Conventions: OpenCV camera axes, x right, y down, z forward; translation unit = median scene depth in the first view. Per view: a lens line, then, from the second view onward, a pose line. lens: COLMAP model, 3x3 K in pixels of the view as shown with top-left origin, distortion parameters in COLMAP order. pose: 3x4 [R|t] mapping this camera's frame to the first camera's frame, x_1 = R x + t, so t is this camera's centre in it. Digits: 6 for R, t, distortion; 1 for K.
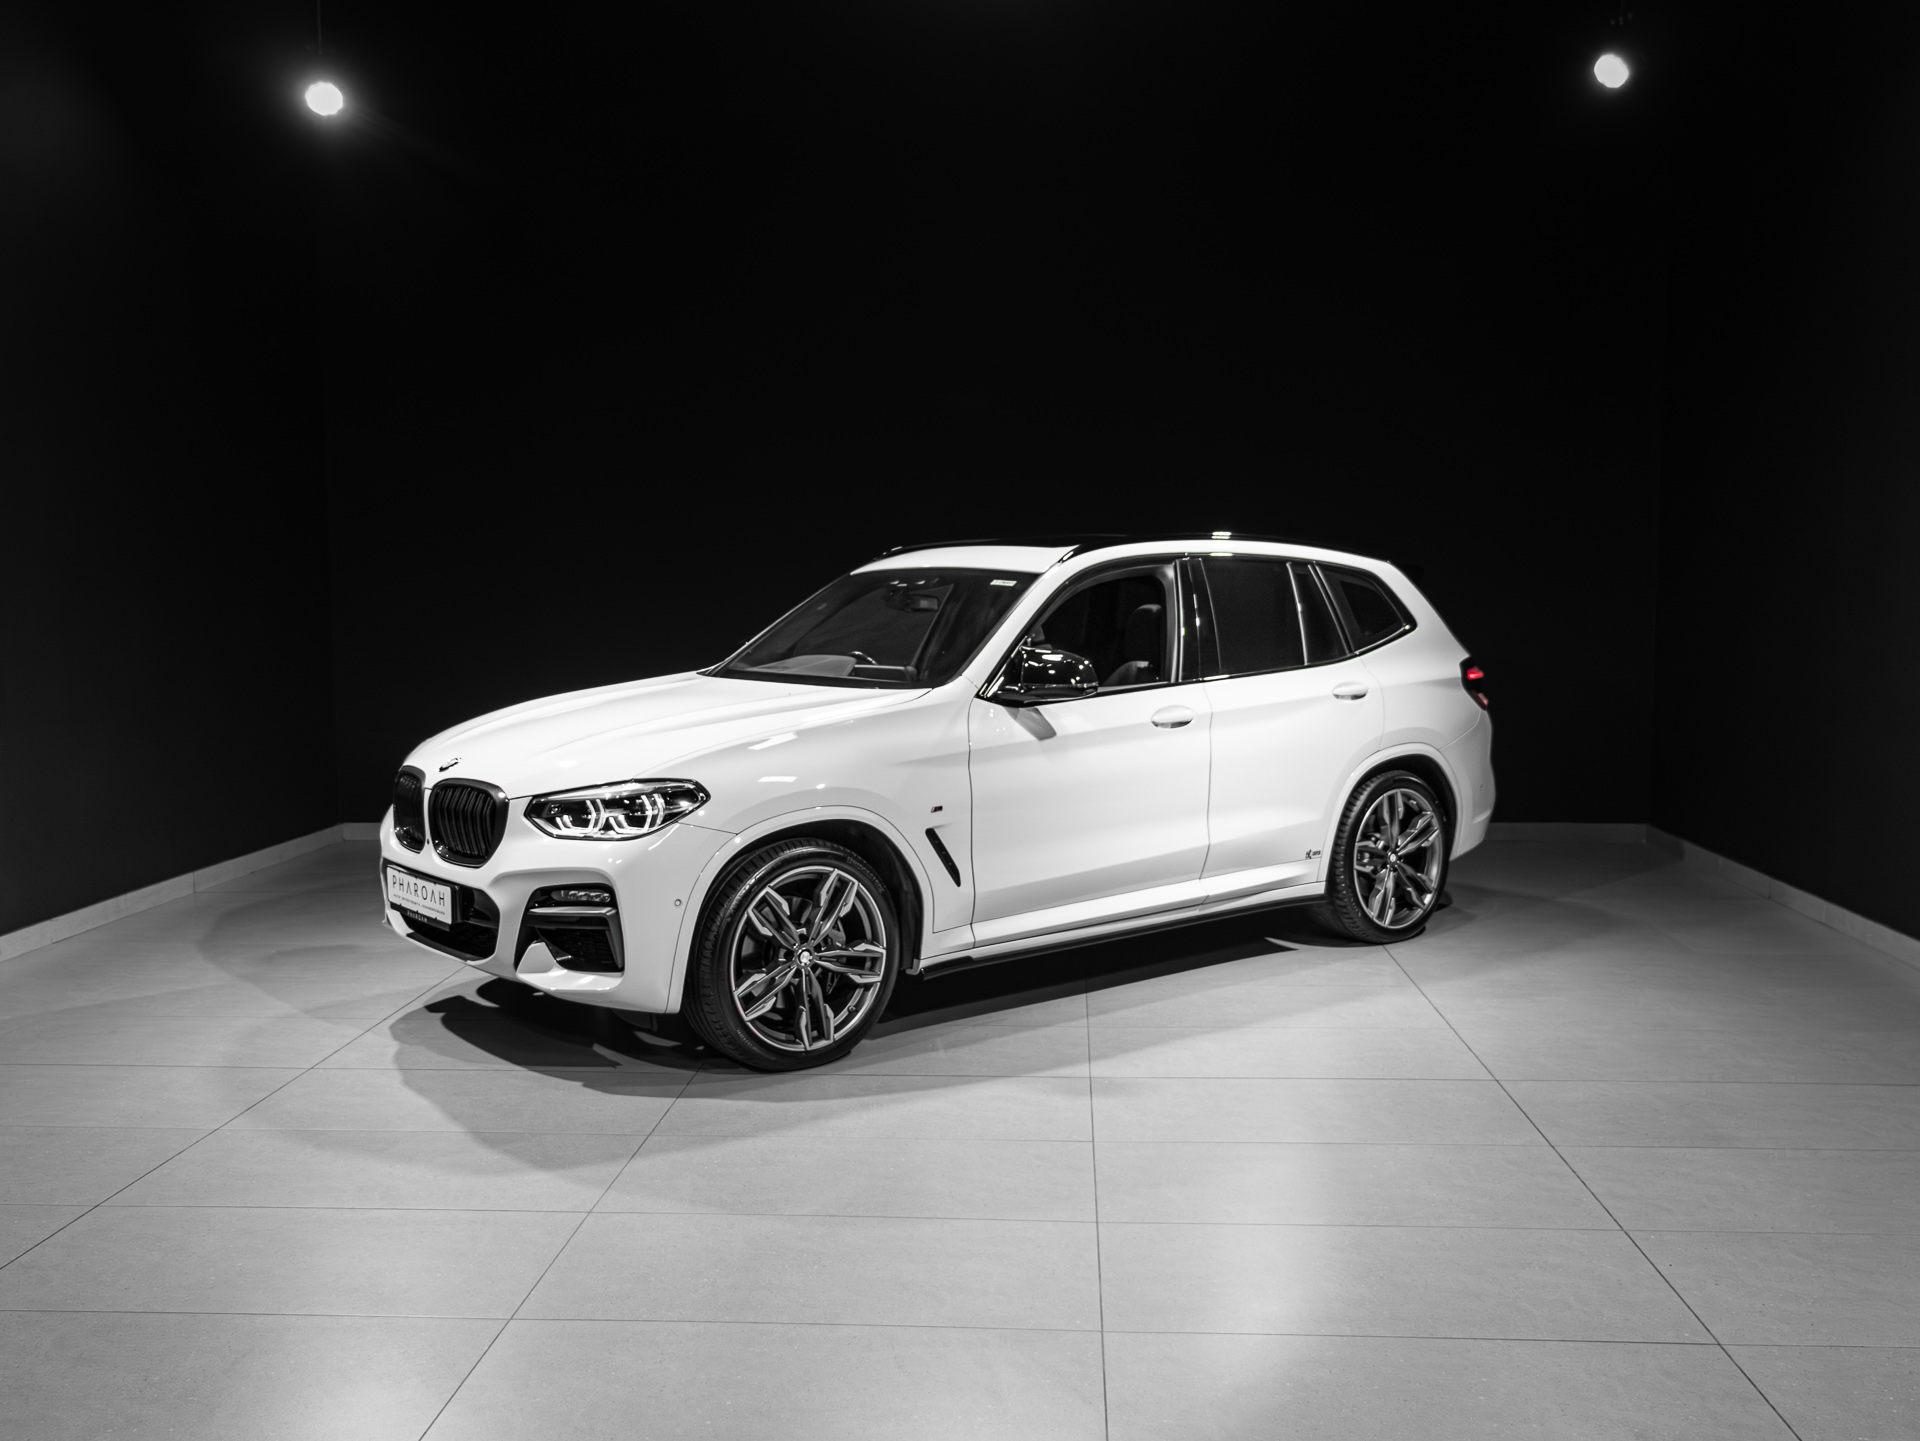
lens RADIAL K [[1714.9, 0, 926.4], [0, 1714.9, 733.7], [0, 0, 1]] dist [-0.002724, 0.022288]
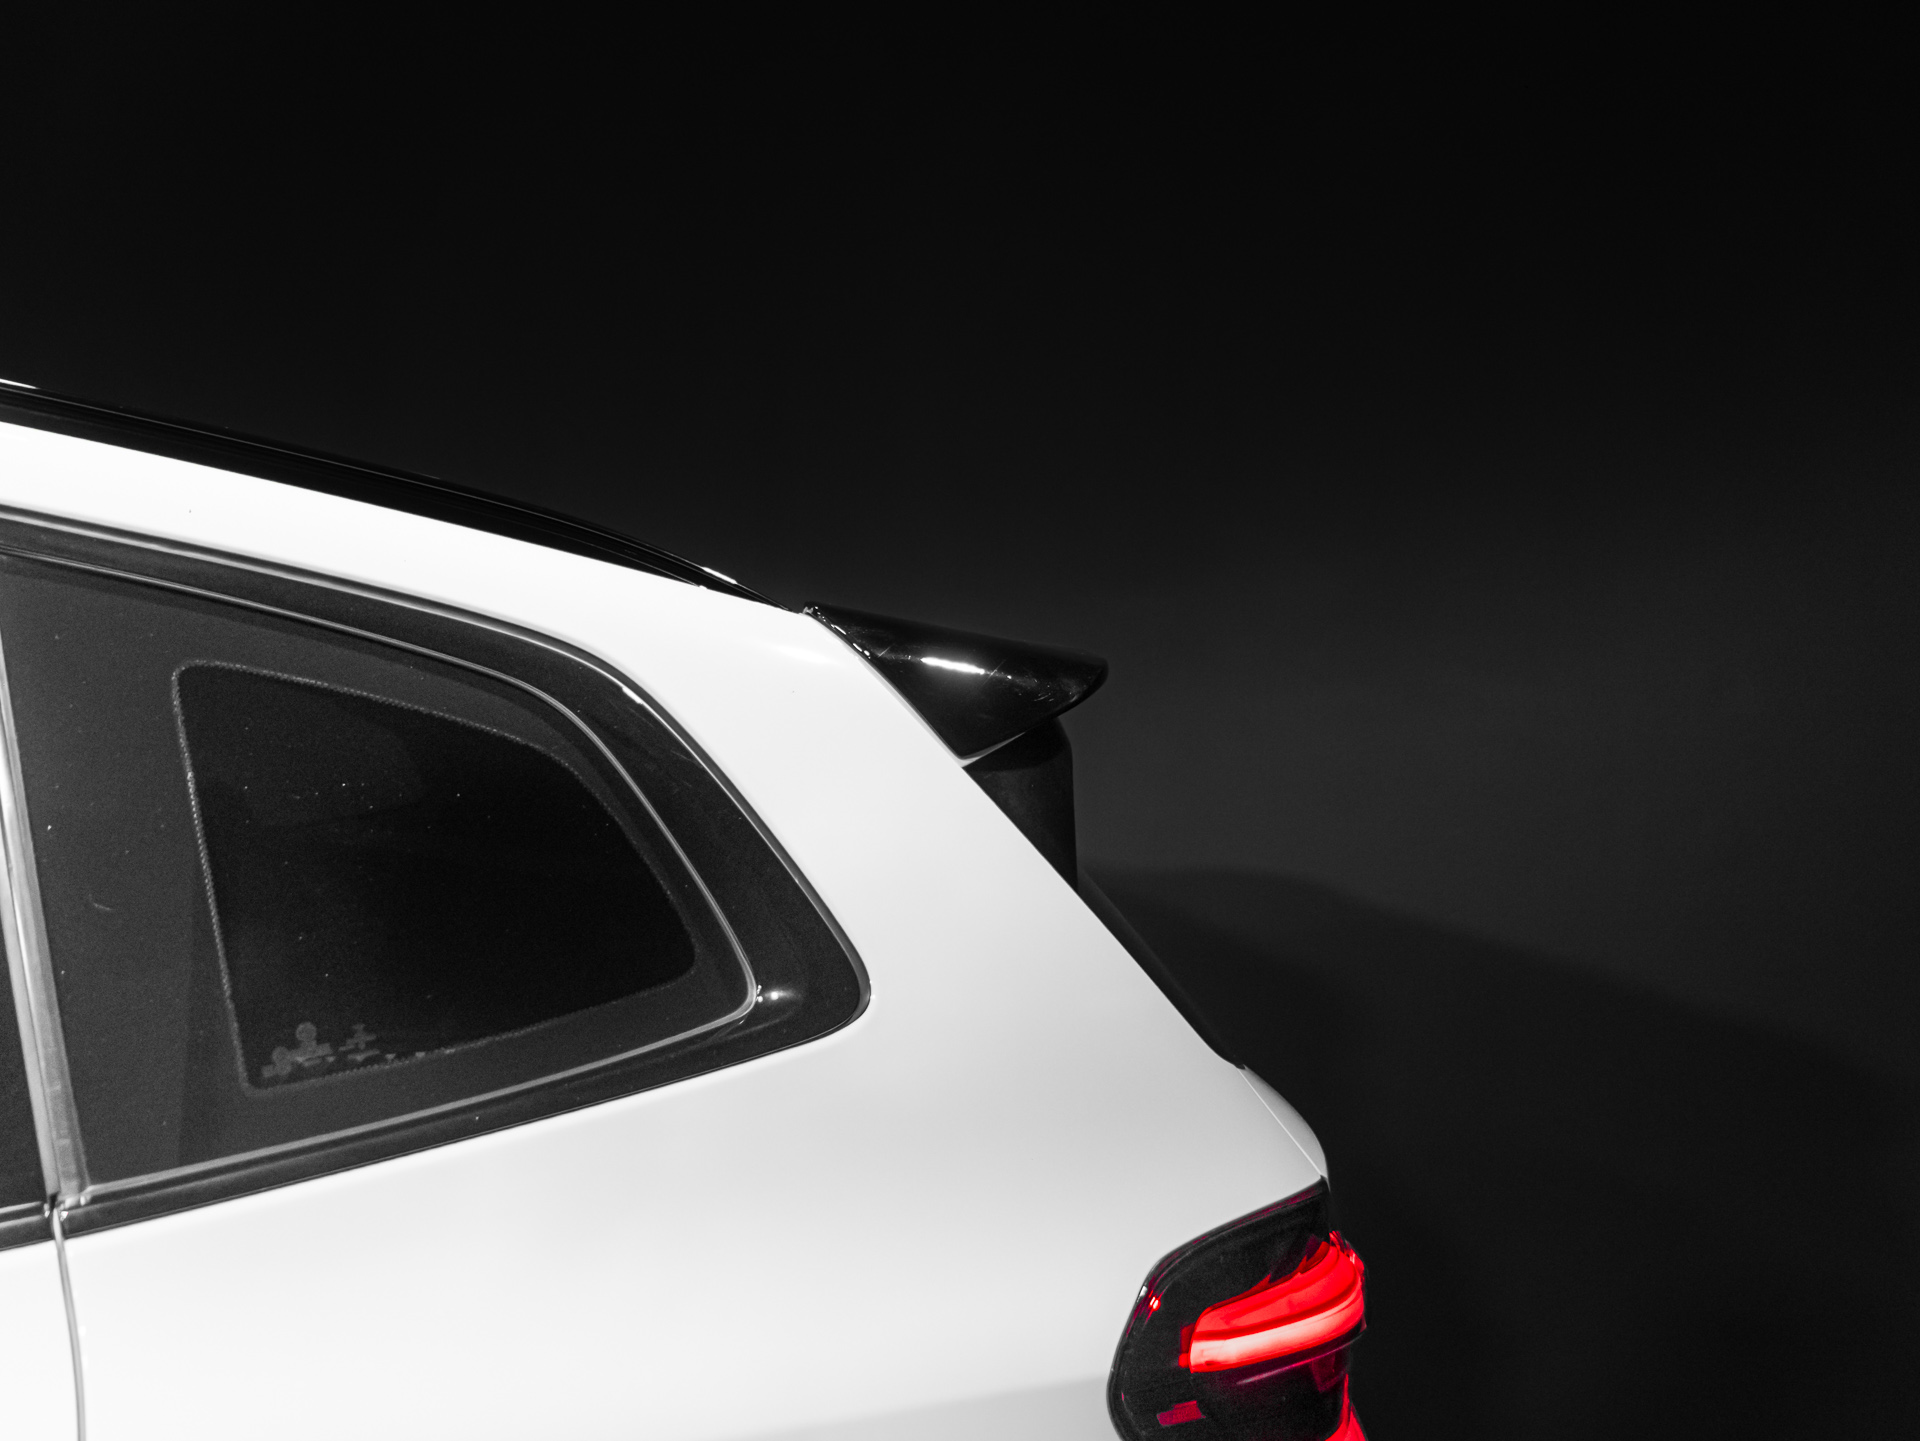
lens RADIAL K [[1714.9, 0, 941.9], [0, 1714.9, 723.8], [0, 0, 1]] dist [-0.002724, 0.022288]
pose [[0.972144, 0.091444, -0.215810, 0.429449], [-0.111985, 0.990074, -0.084930, -0.100686], [0.205901, 0.106731, 0.972735, 1.109102]]
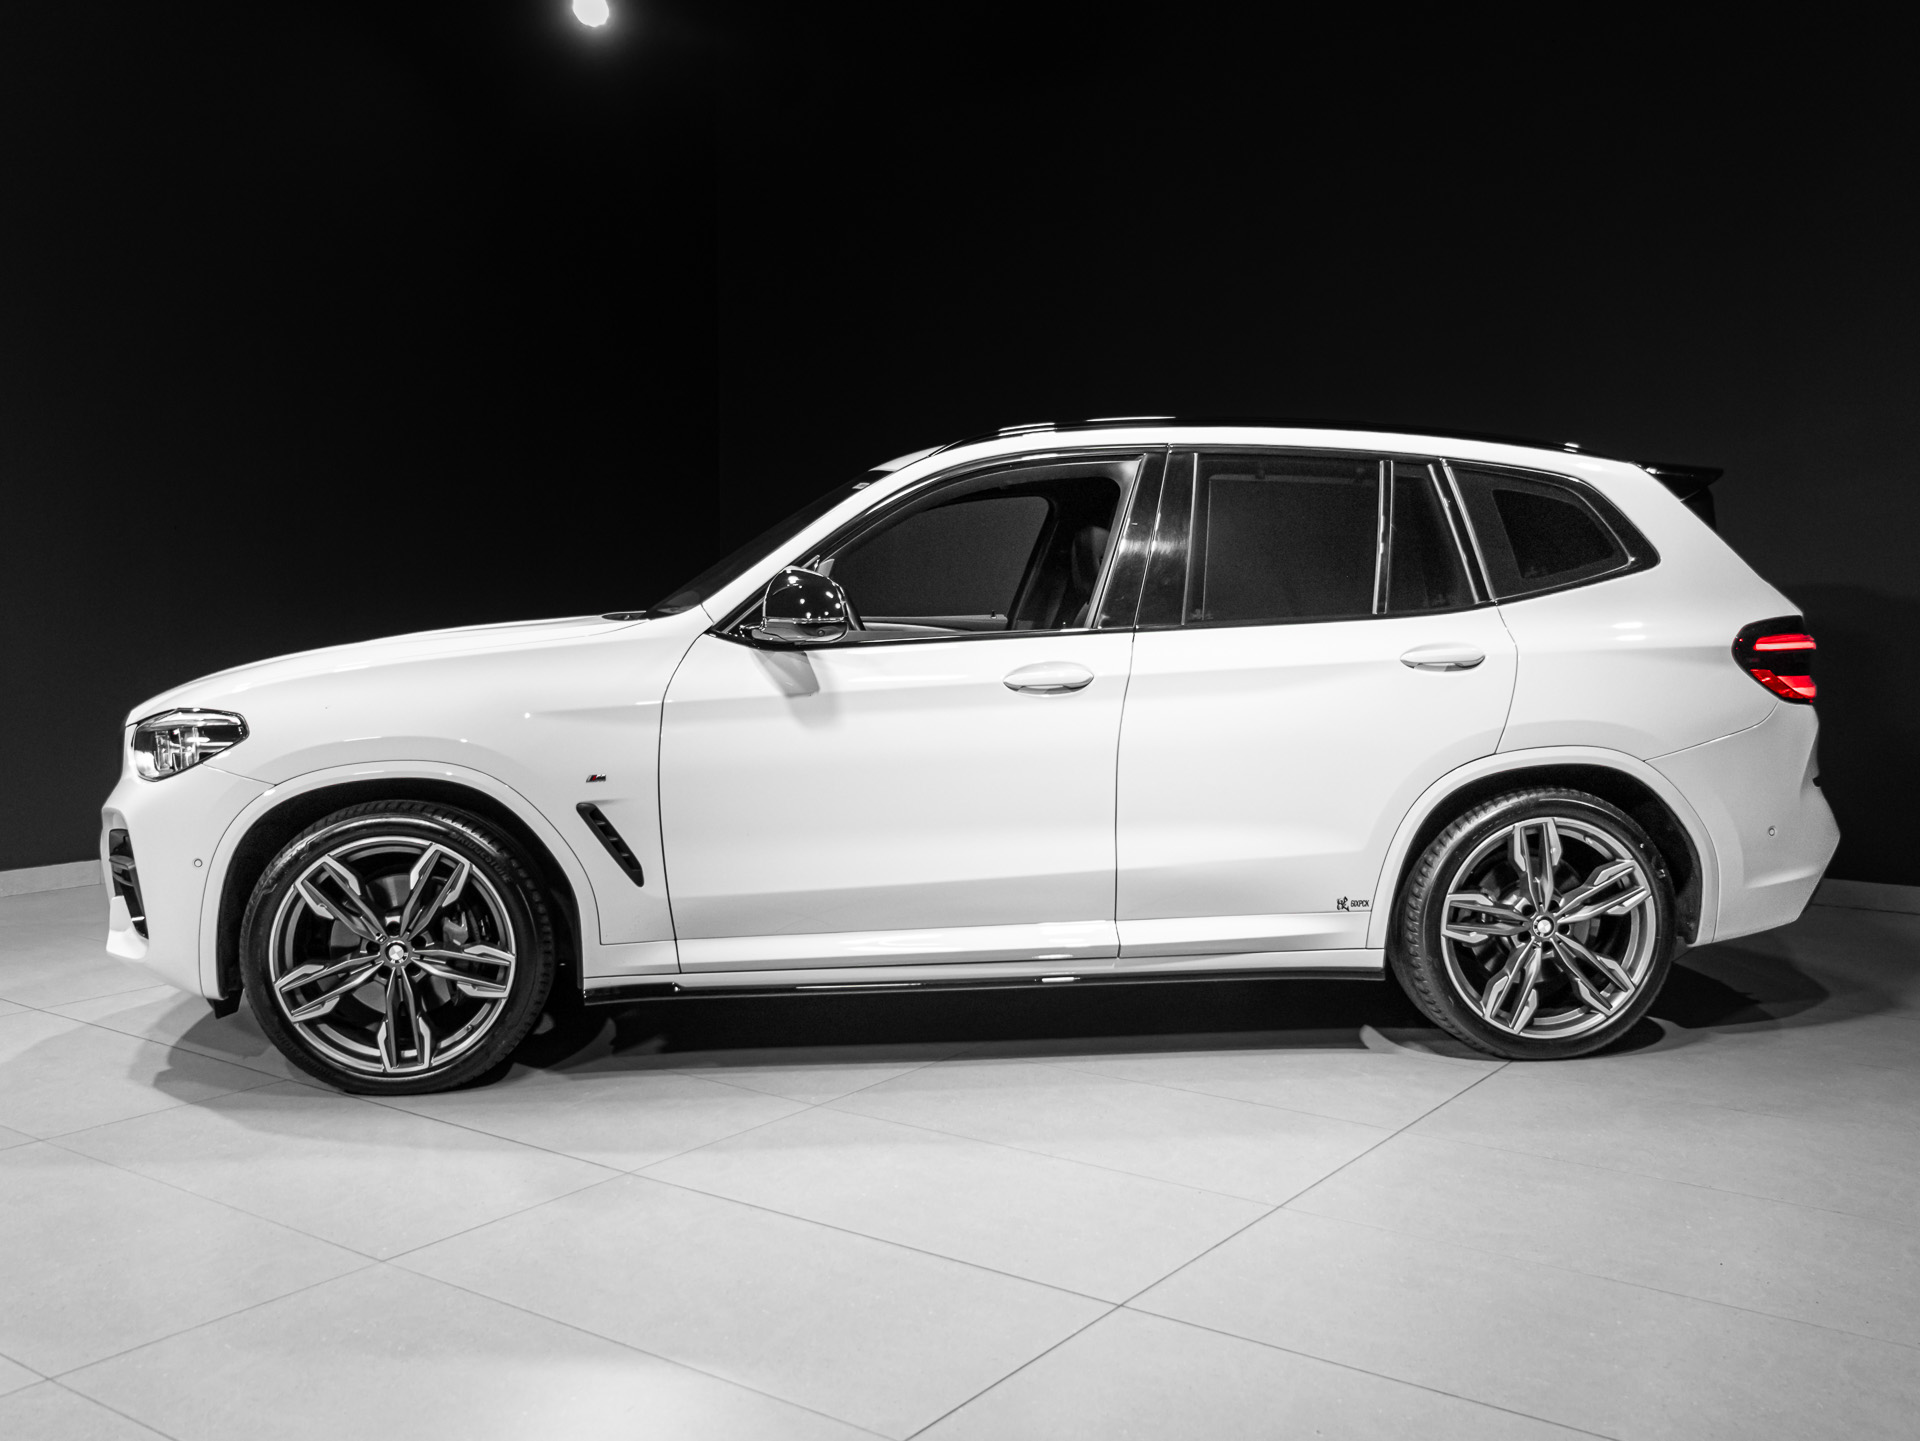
lens RADIAL K [[1714.9, 0, 962.3], [0, 1714.9, 720.4], [0, 0, 1]] dist [-0.002724, 0.022288]
pose [[0.855035, 0.053959, -0.515756, 0.520380], [-0.055255, 0.998390, 0.012849, 0.000420], [0.515619, 0.017512, 0.856639, 0.439958]]
